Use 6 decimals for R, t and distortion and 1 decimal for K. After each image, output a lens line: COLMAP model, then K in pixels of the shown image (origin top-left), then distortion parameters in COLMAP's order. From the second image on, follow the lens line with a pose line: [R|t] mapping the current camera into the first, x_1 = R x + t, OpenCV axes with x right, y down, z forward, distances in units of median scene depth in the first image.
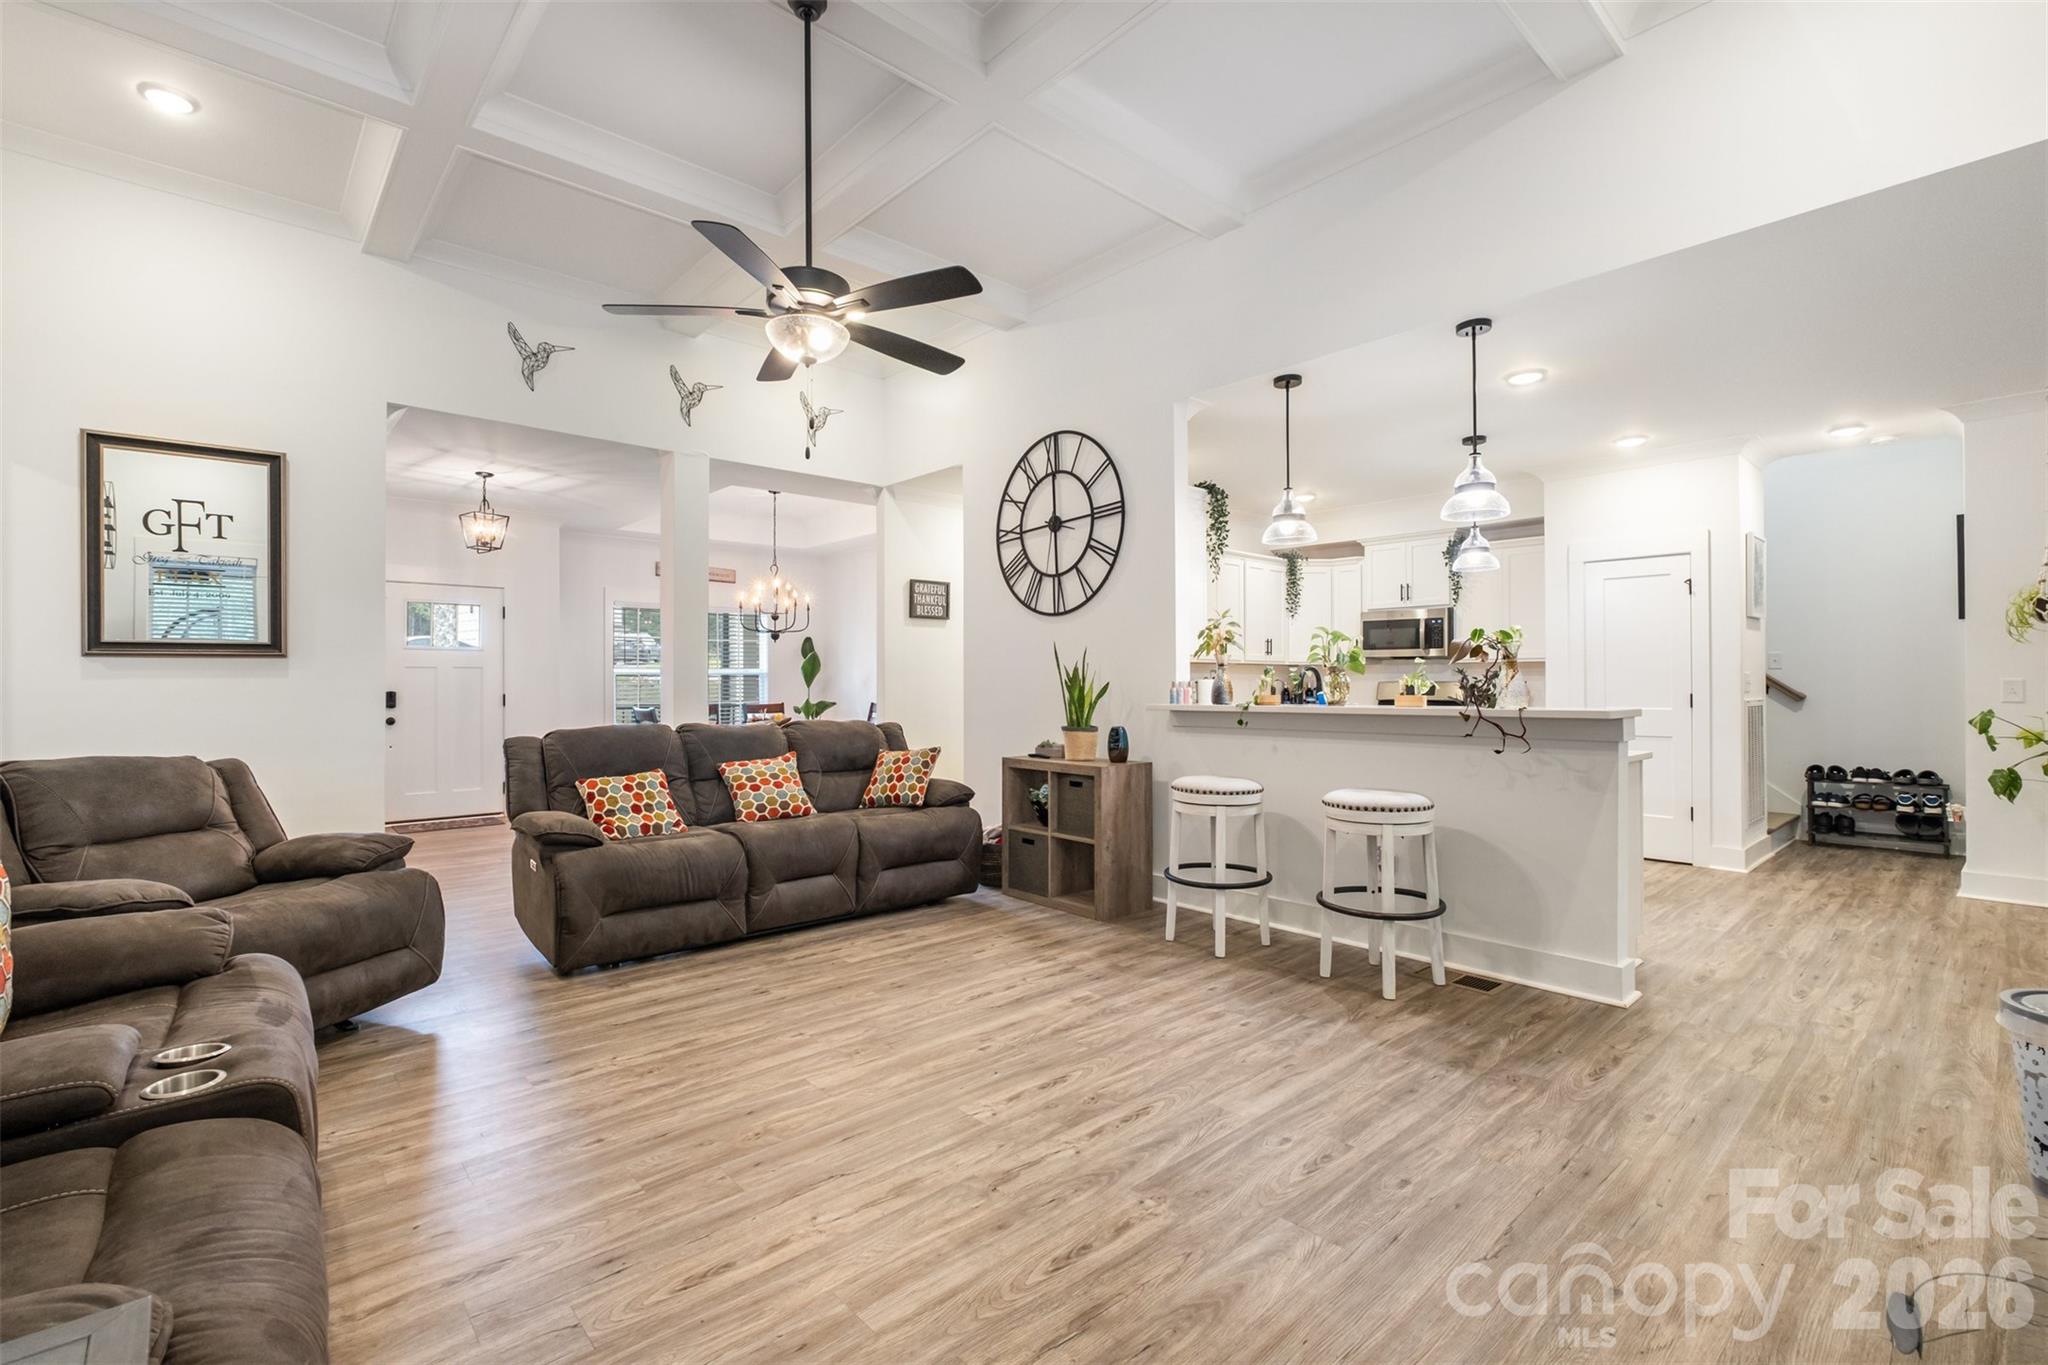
lens RADIAL K [[903.7, 0, 1004.6], [0, 903.7, 676.3], [0, 0, 1]] dist [-0.000173, 0.000792]
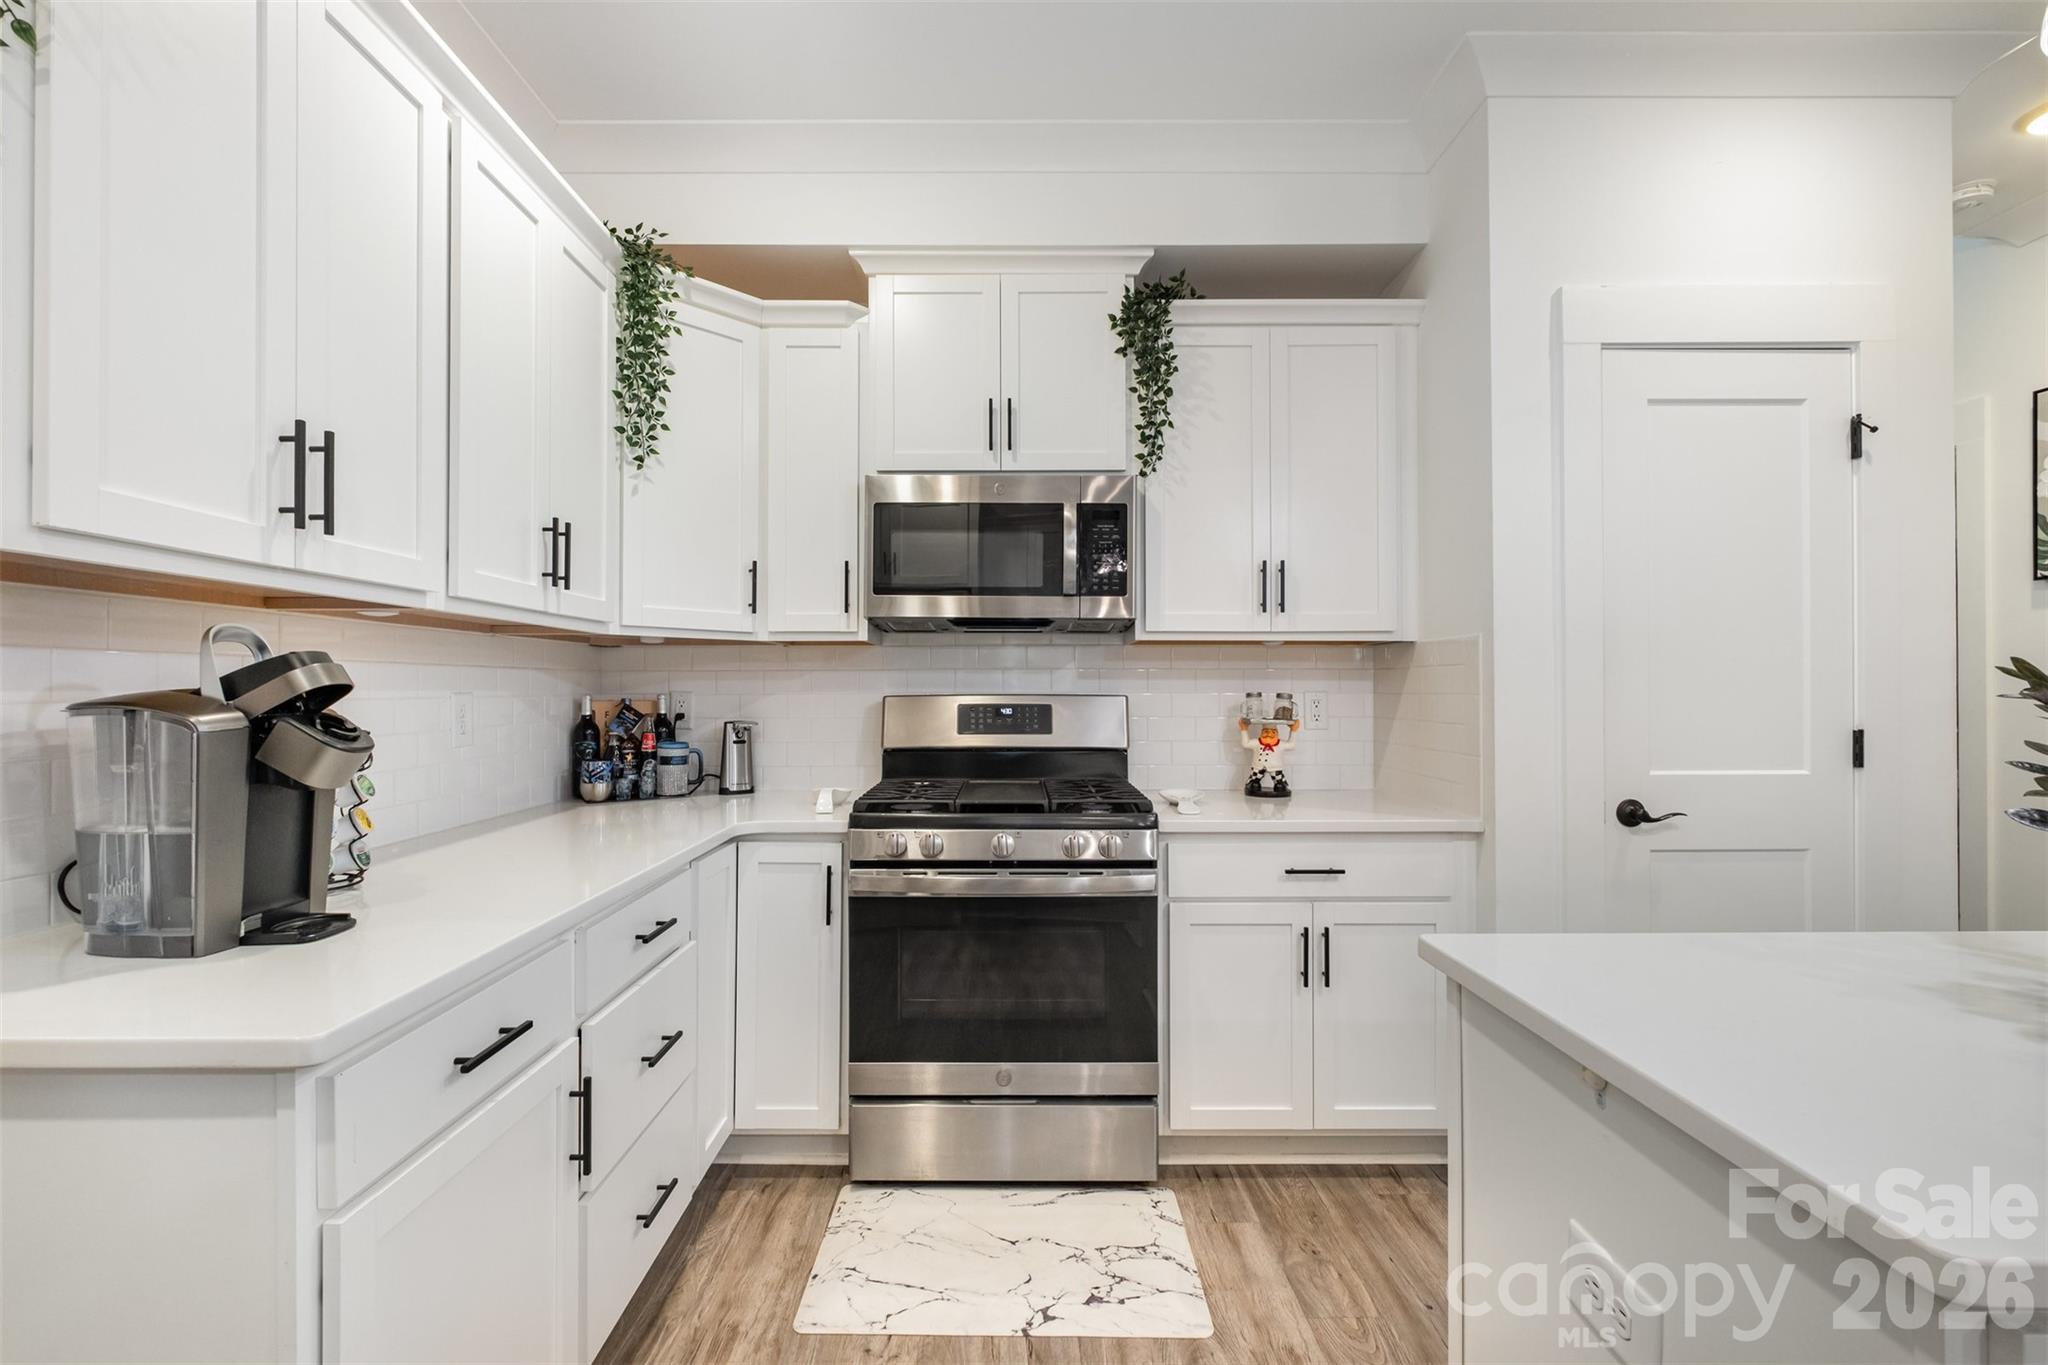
lens RADIAL K [[895.3, 0, 1001.3], [0, 895.3, 683.8], [0, 0, 1]] dist [-0.003328, -0.000316]
pose [[0.661133, 0.006010, 0.750245, 0.329001], [-0.004268, 0.999982, -0.004250, 0.005121], [-0.750257, -0.000392, 0.661147, 1.299384]]
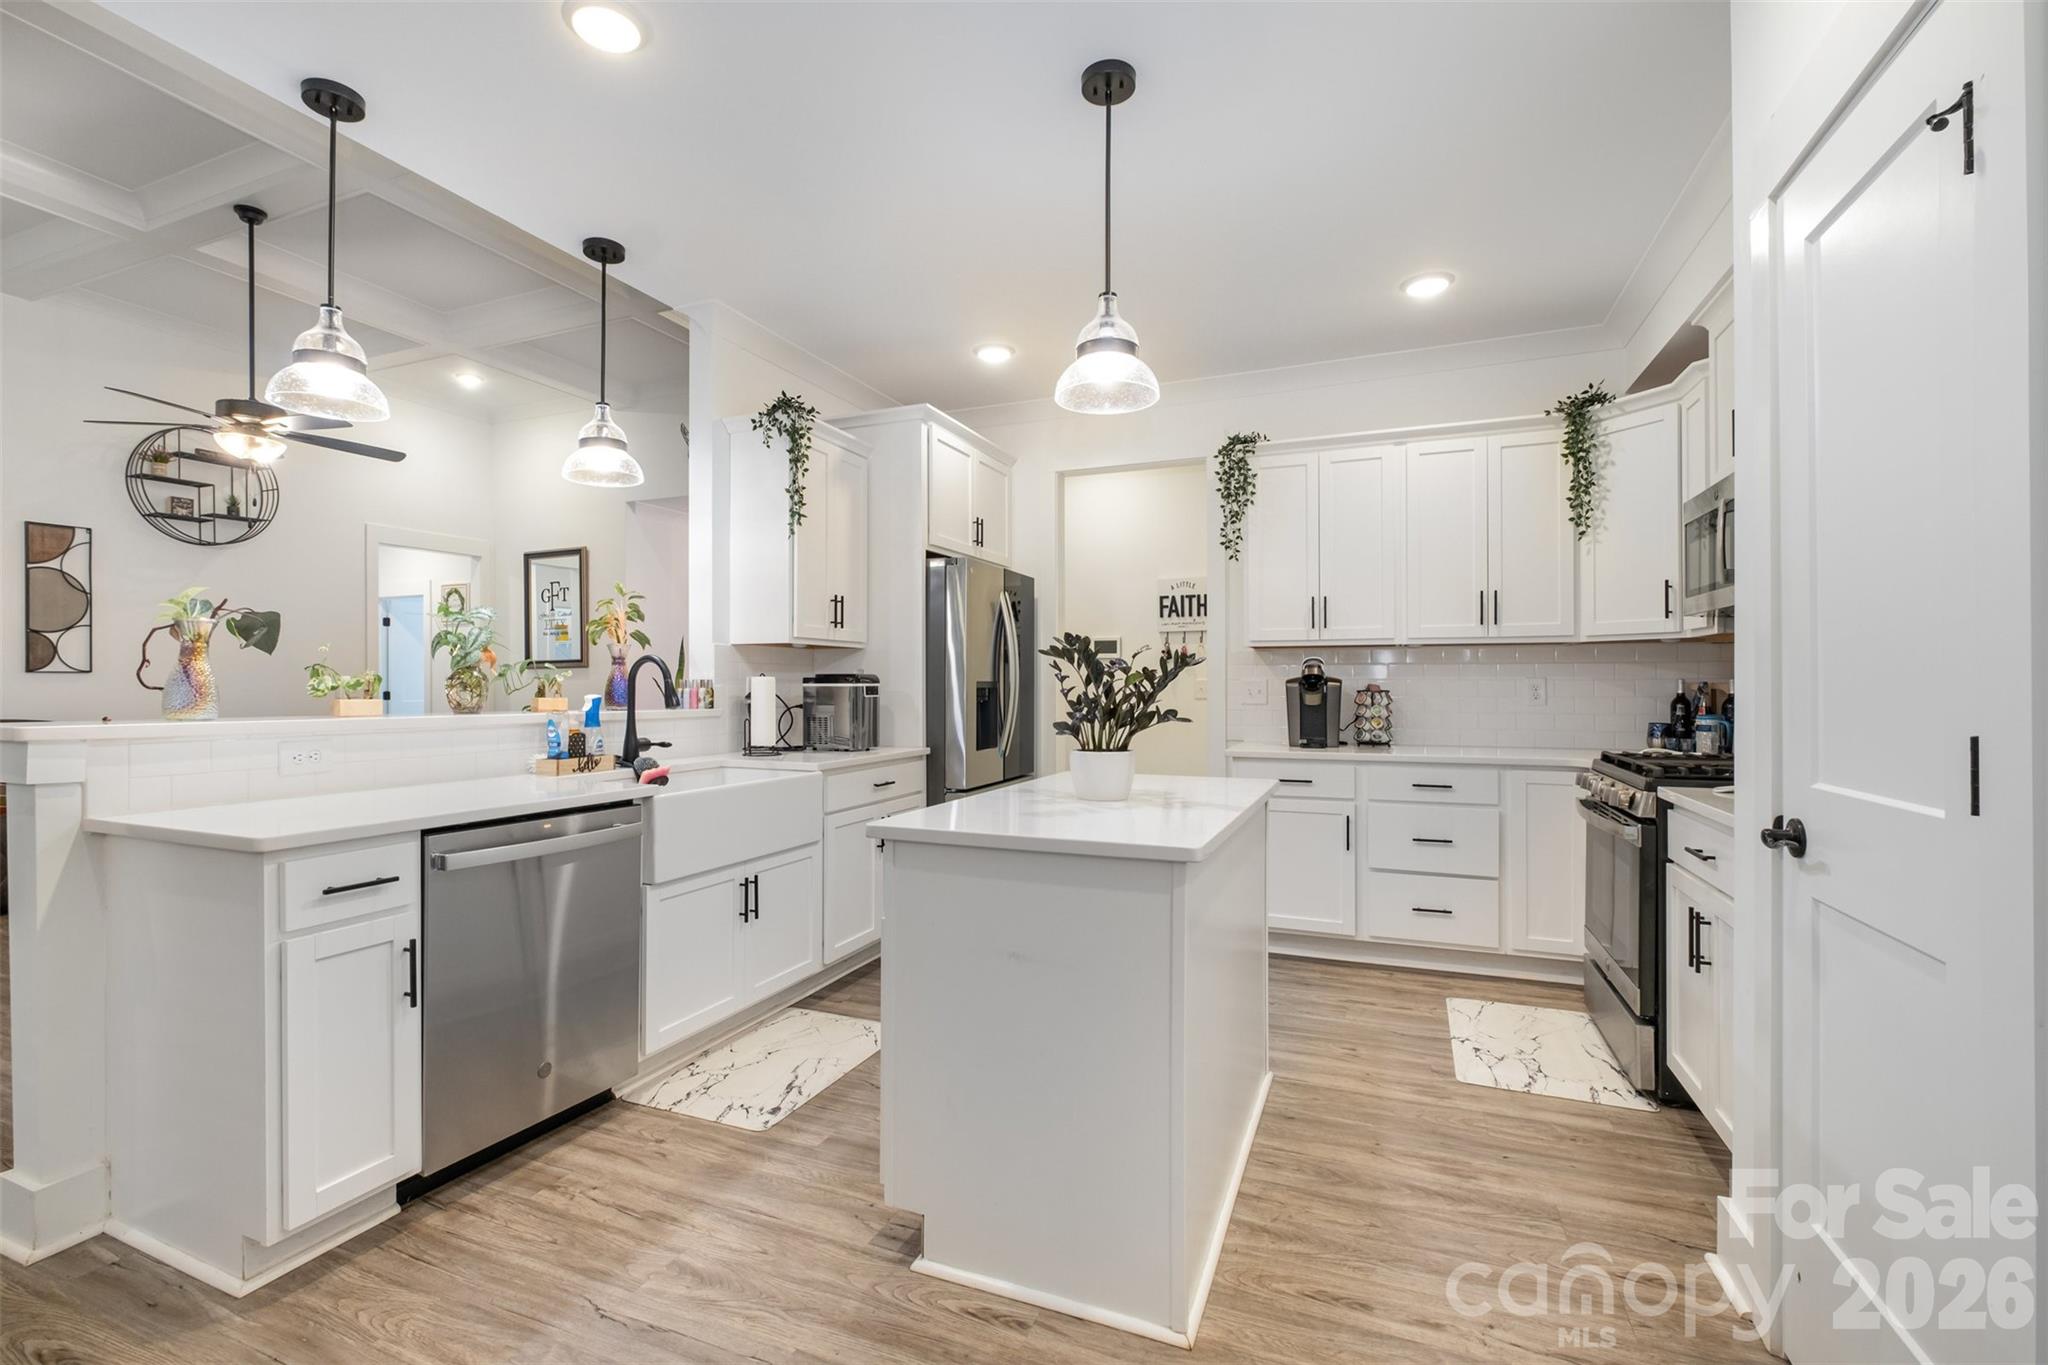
lens RADIAL K [[910.4, 0, 998.4], [0, 910.4, 682.4], [0, 0, 1]] dist [-0.002325, -0.000172]
pose [[0.432435, -0.001362, -0.901664, 1.064105], [0.006116, 0.999980, 0.001423, 0.009272], [0.901644, -0.006130, 0.432435, 0.954516]]
